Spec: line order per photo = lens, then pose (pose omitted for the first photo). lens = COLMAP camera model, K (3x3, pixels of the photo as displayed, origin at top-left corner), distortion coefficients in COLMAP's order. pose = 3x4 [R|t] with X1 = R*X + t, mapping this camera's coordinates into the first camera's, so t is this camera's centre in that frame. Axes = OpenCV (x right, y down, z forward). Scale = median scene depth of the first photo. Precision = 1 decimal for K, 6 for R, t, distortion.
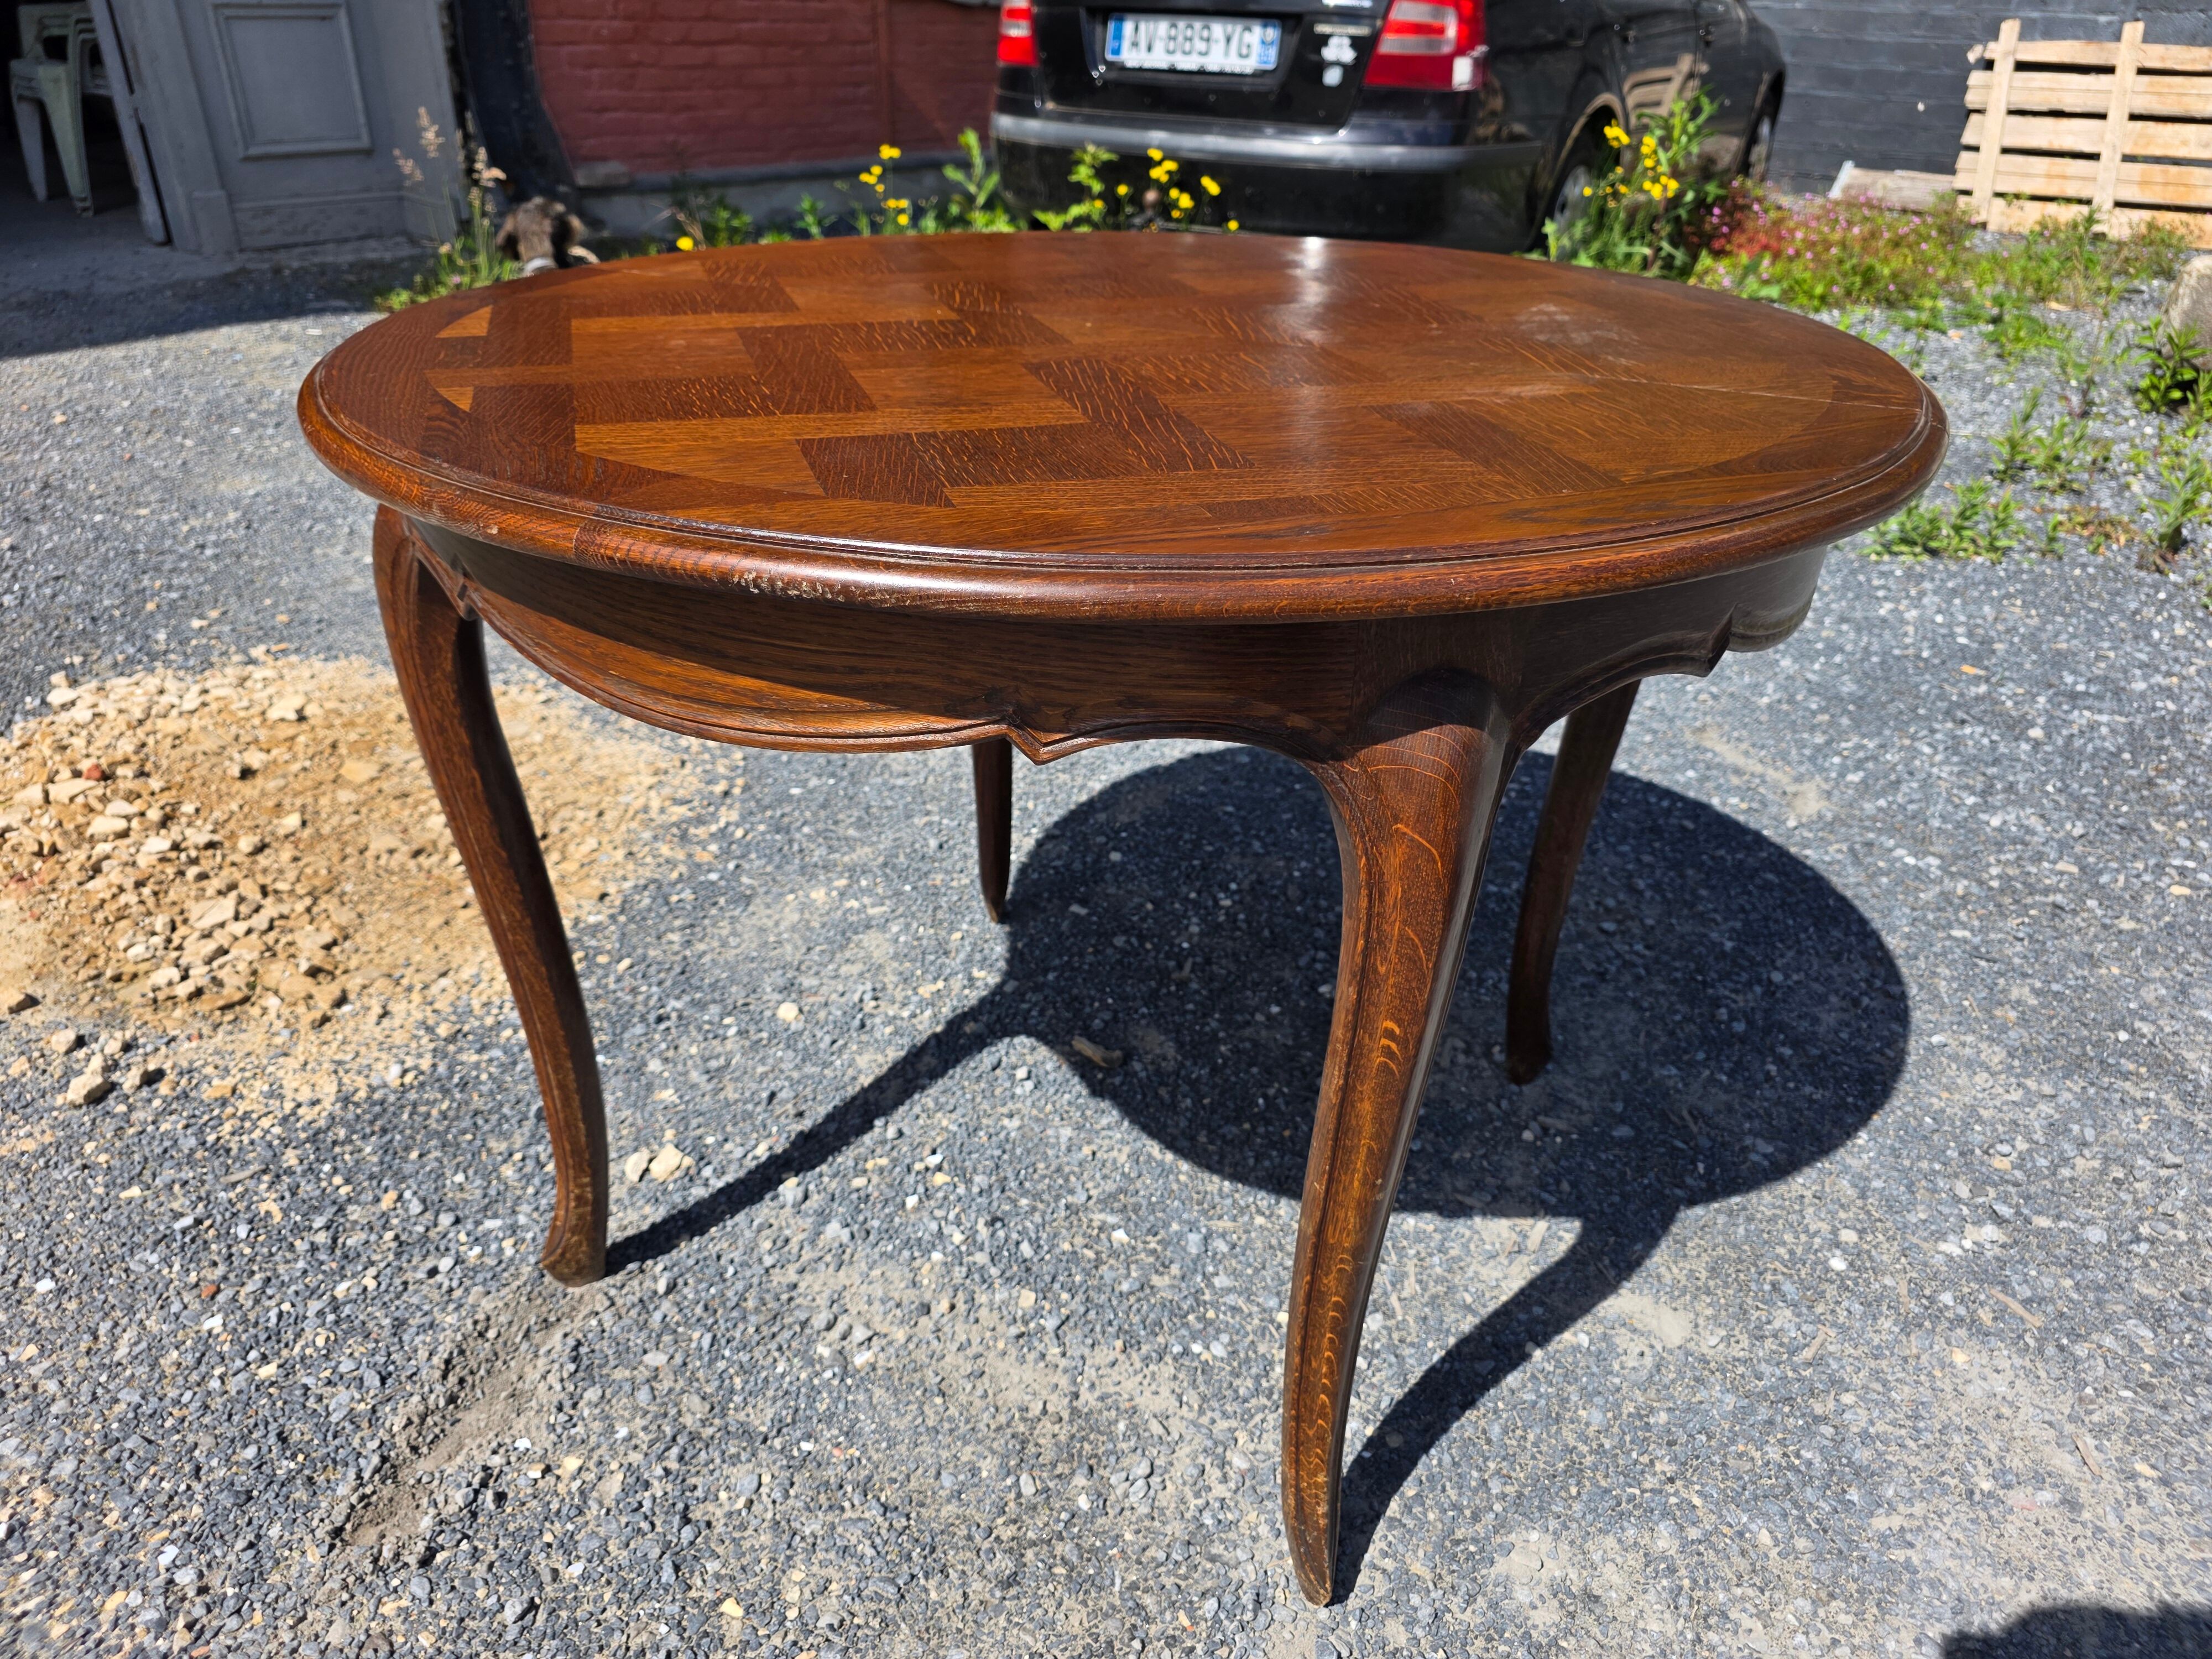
lens RADIAL K [[1511.7, 0, 1073.8], [0, 1511.7, 827.5], [0, 0, 1]] dist [0.020518, -0.015196]
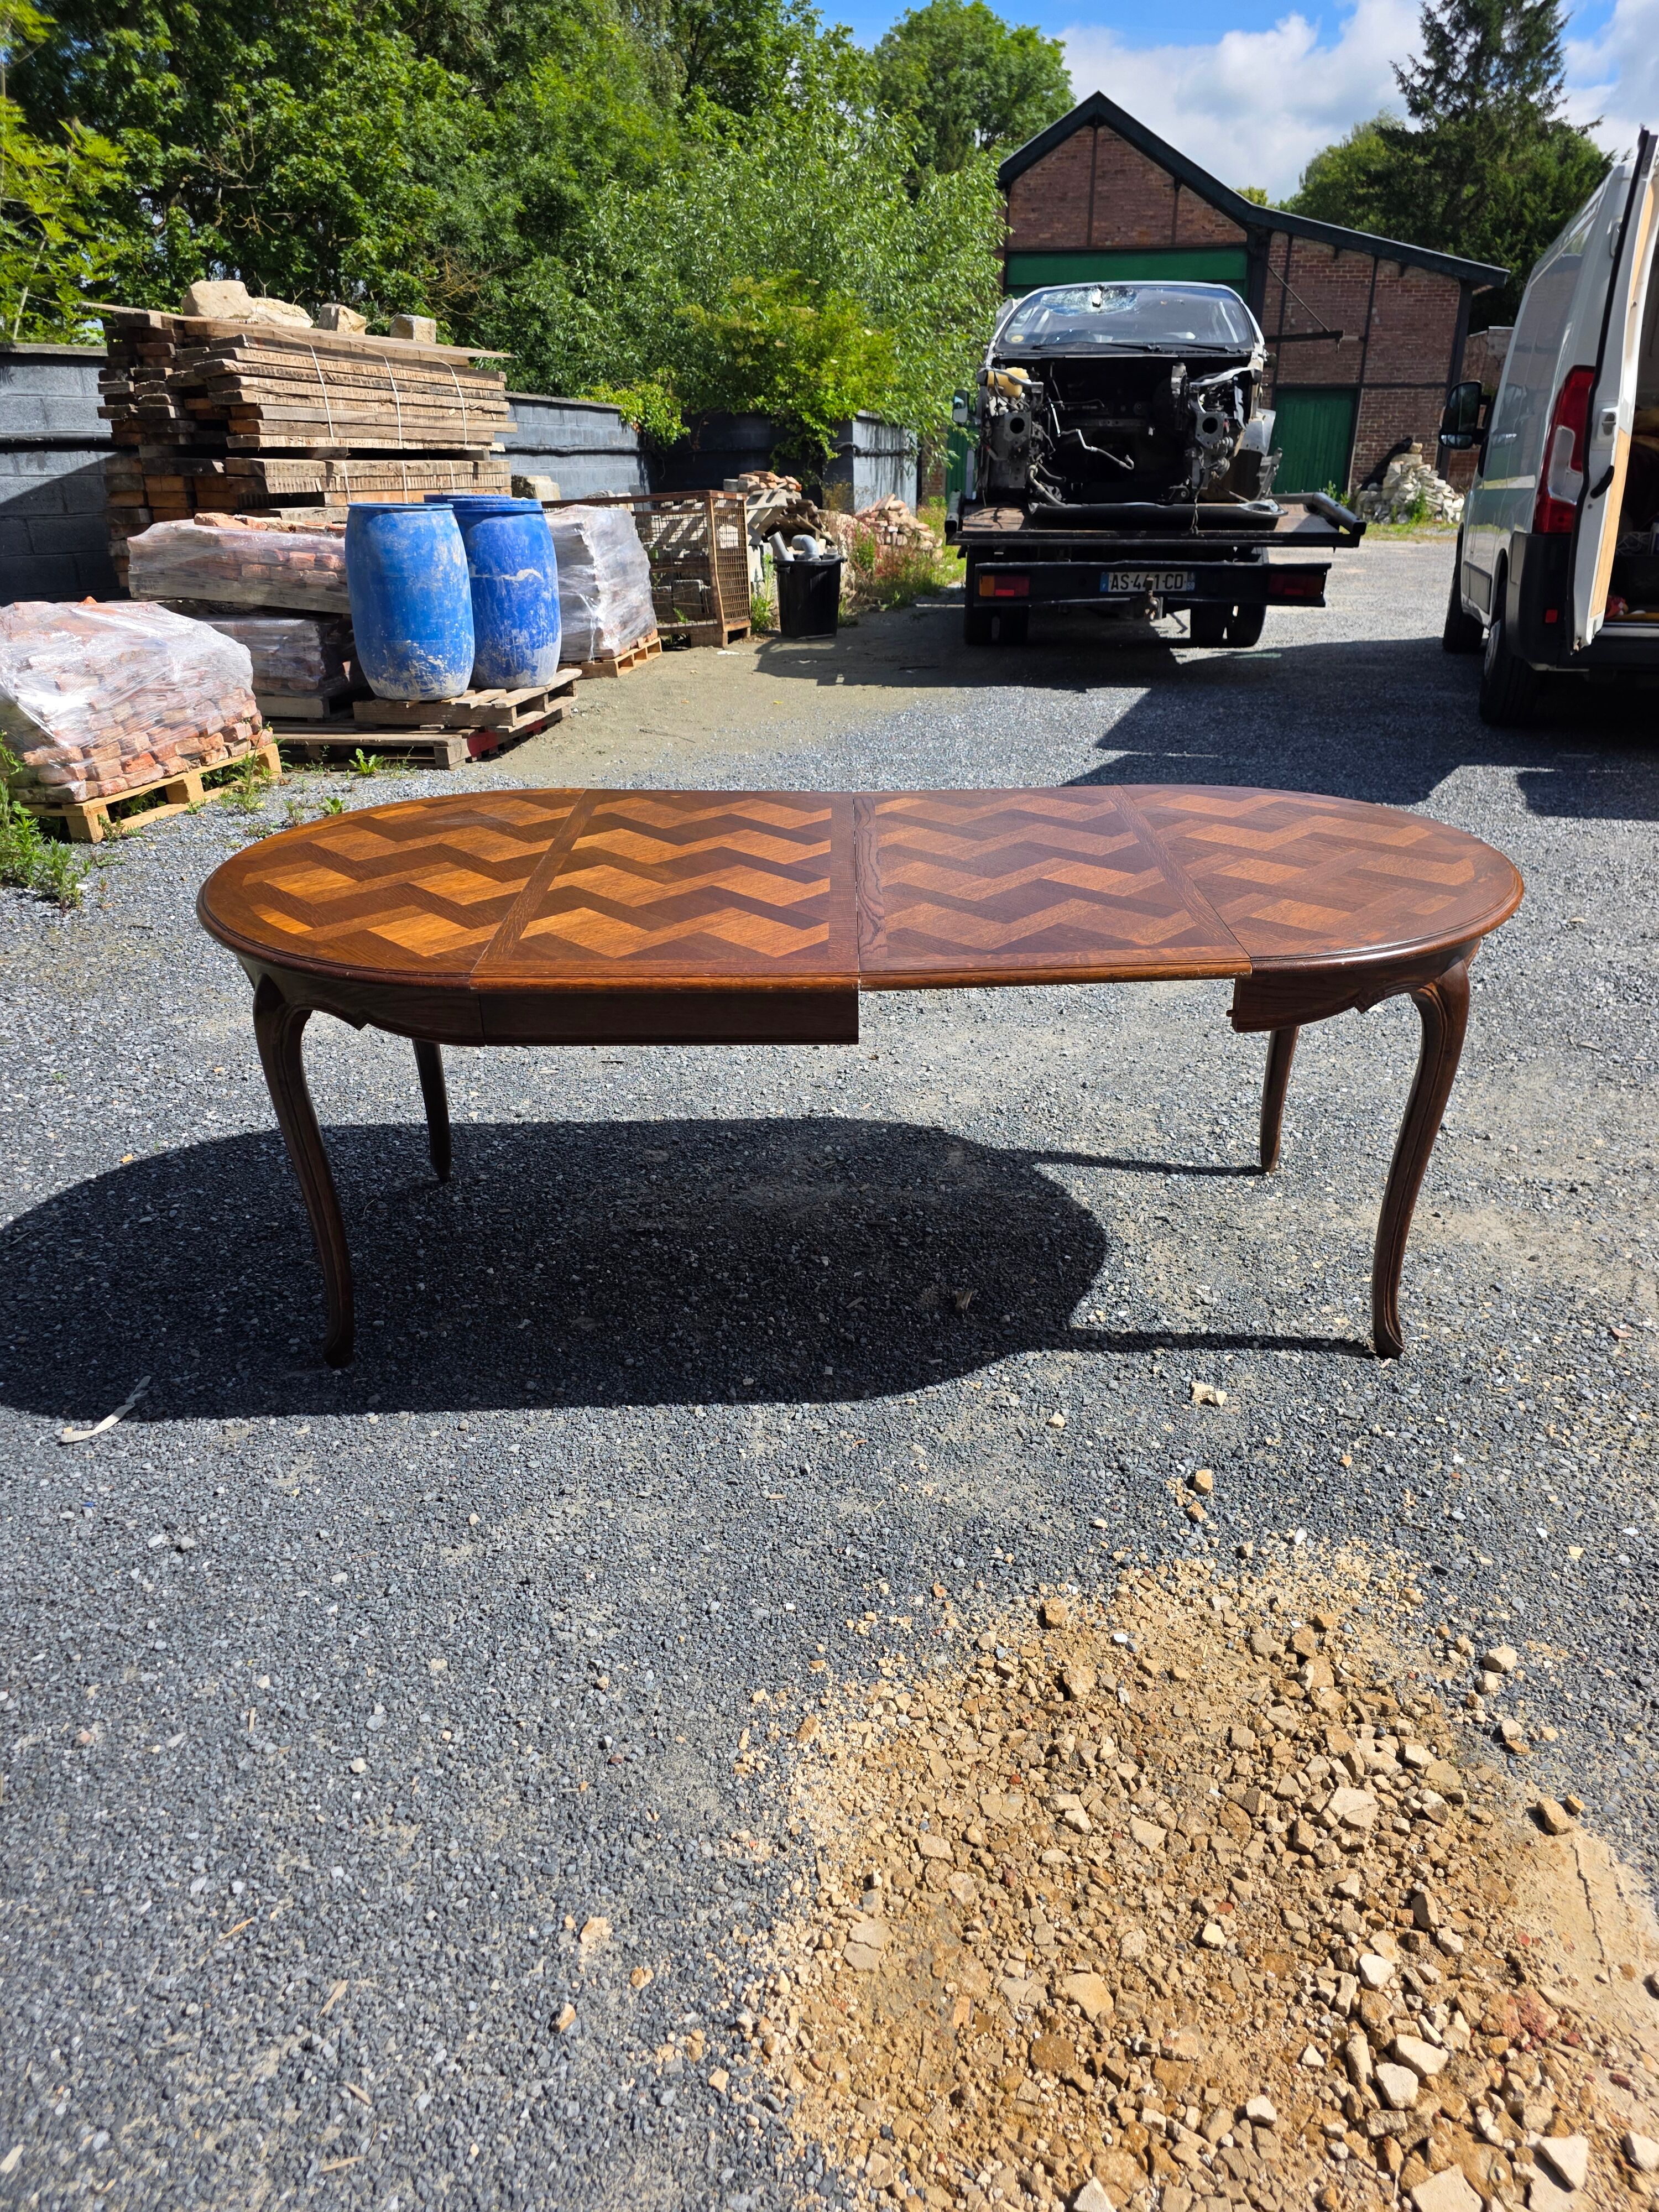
lens RADIAL K [[1487.2, 0, 856.9], [0, 1487.2, 1100.8], [0, 0, 1]] dist [0.050650, -0.037776]
pose [[-0.564971, -0.358307, 0.743252, -1.105065], [0.397772, 0.670931, 0.625803, -1.126736], [-0.722900, 0.649206, -0.236532, 1.375035]]
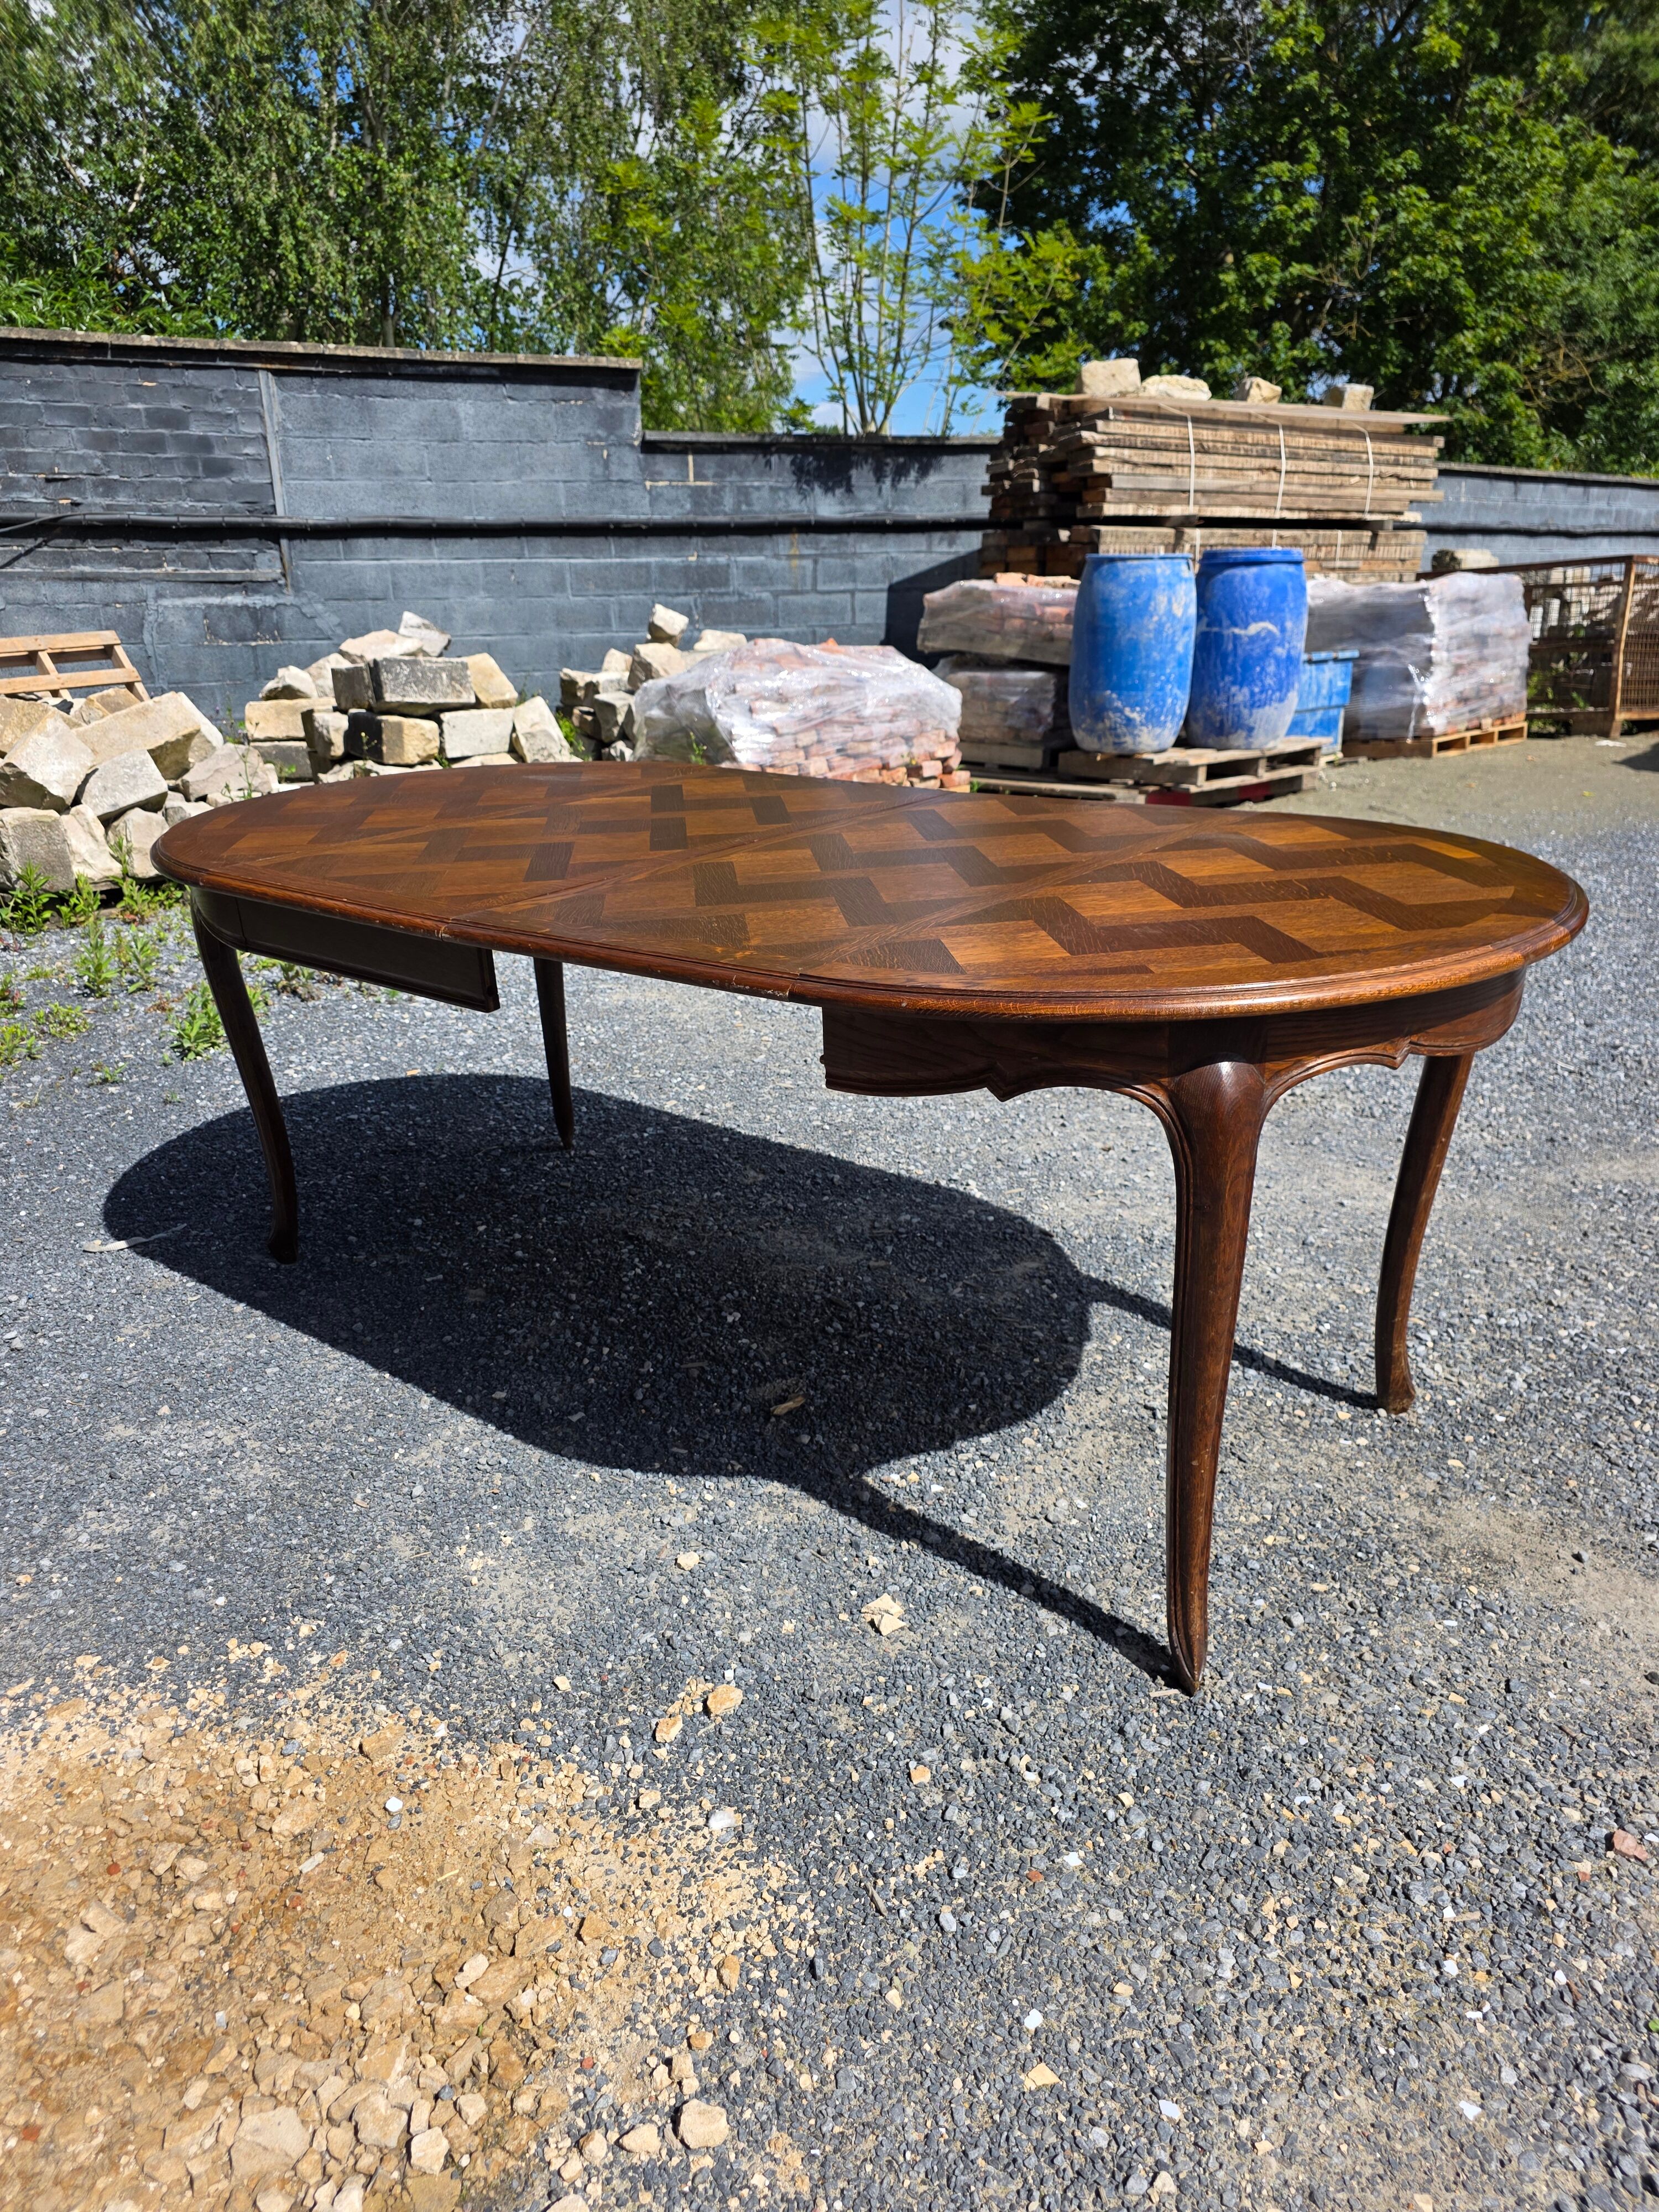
lens RADIAL K [[1500.3, 0, 827.3], [0, 1500.3, 1142.9], [0, 0, 1]] dist [0.044309, -0.036761]
pose [[0.101427, -0.381182, 0.918920, -1.155185], [0.512451, 0.811731, 0.280156, -0.411050], [-0.852705, 0.442486, 0.277668, 0.509690]]
